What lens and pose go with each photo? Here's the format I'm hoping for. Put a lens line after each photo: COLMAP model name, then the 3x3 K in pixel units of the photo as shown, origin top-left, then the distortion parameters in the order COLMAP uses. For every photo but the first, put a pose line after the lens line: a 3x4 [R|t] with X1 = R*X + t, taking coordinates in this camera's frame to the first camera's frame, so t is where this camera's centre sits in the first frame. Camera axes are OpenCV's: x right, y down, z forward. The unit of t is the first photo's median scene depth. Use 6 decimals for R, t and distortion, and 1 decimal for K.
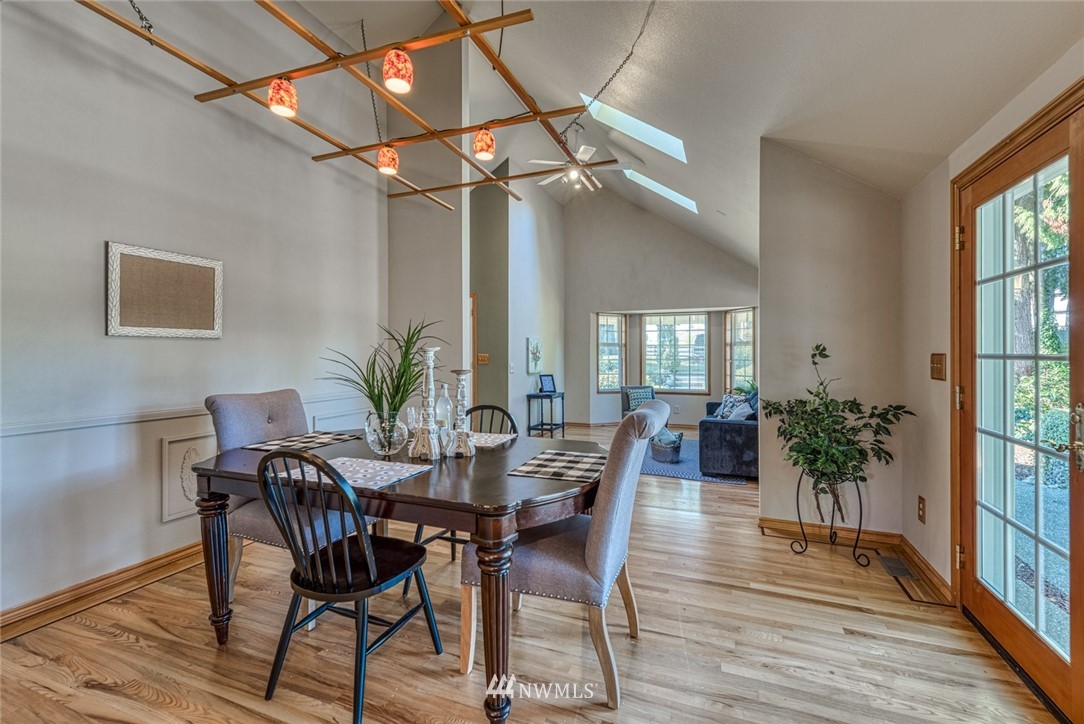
lens RADIAL K [[468.5, 0, 540.1], [0, 468.5, 353.6], [0, 0, 1]] dist [0.003002, 0.000294]
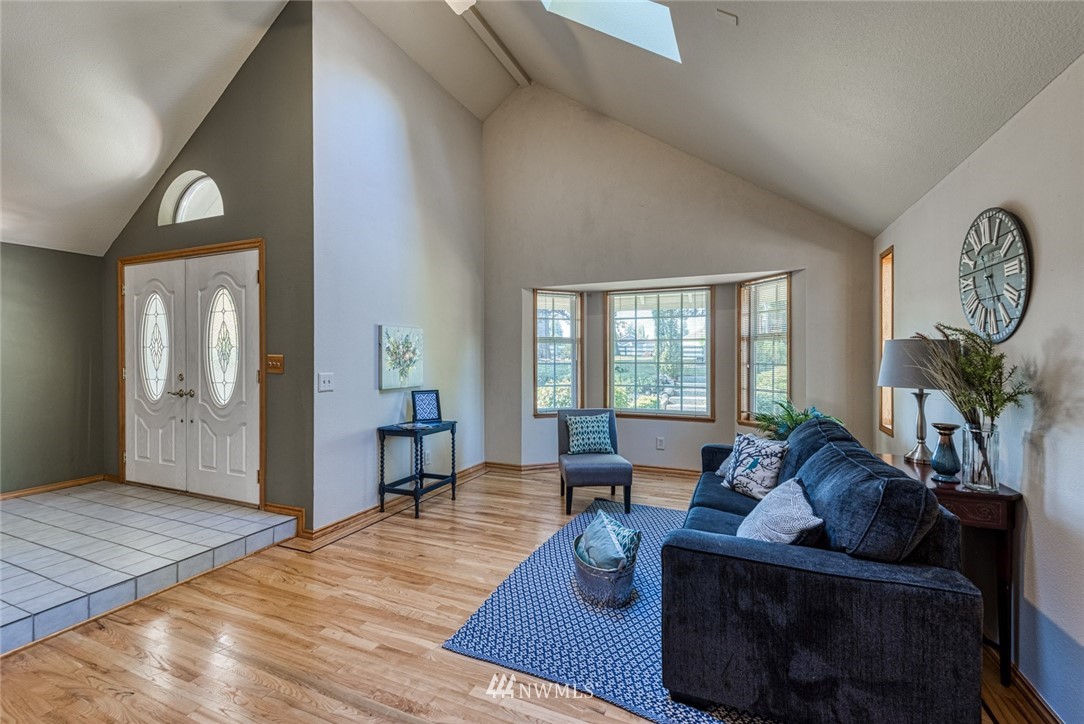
lens RADIAL K [[468.5, 0, 542.3], [0, 468.5, 358.1], [0, 0, 1]] dist [0.021296, -0.010557]
pose [[0.999711, -0.001523, -0.023993, 0.197686], [0.001702, 0.999971, 0.007443, 0.000966], [0.023981, -0.007481, 0.999684, 0.492796]]
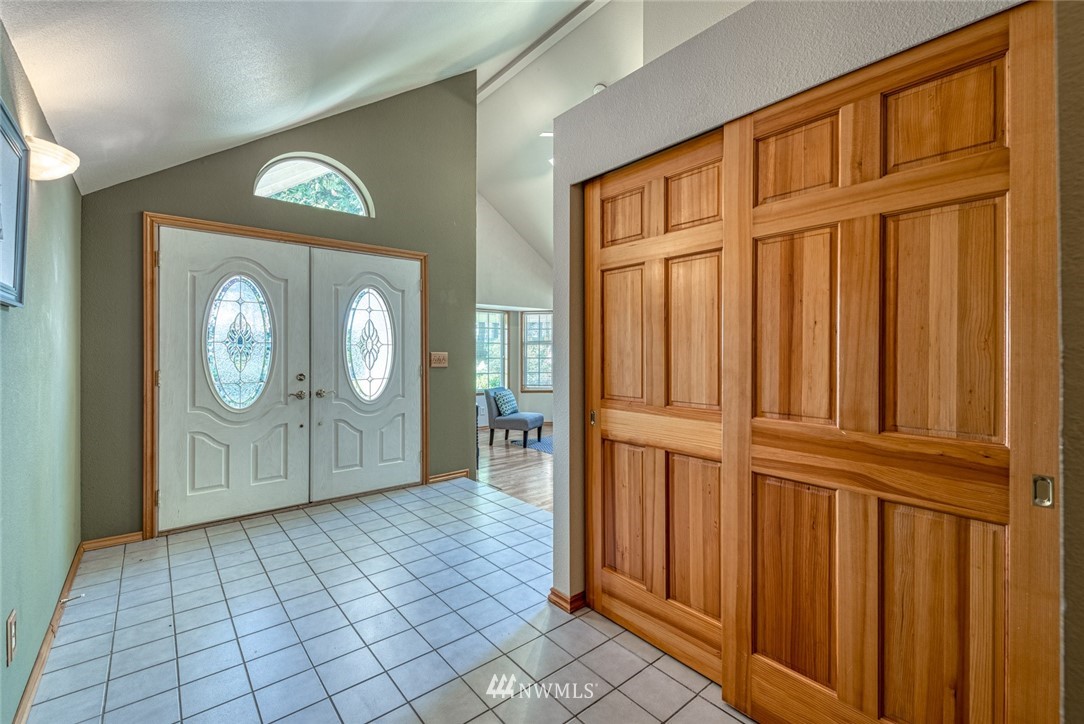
lens RADIAL K [[468.5, 0, 540.1], [0, 468.5, 353.6], [0, 0, 1]] dist [0.003002, 0.000294]
pose [[0.477433, -0.005910, 0.878648, -0.916833], [-0.003476, 0.999957, 0.008615, -0.005264], [-0.878661, -0.007168, 0.477392, 0.624562]]
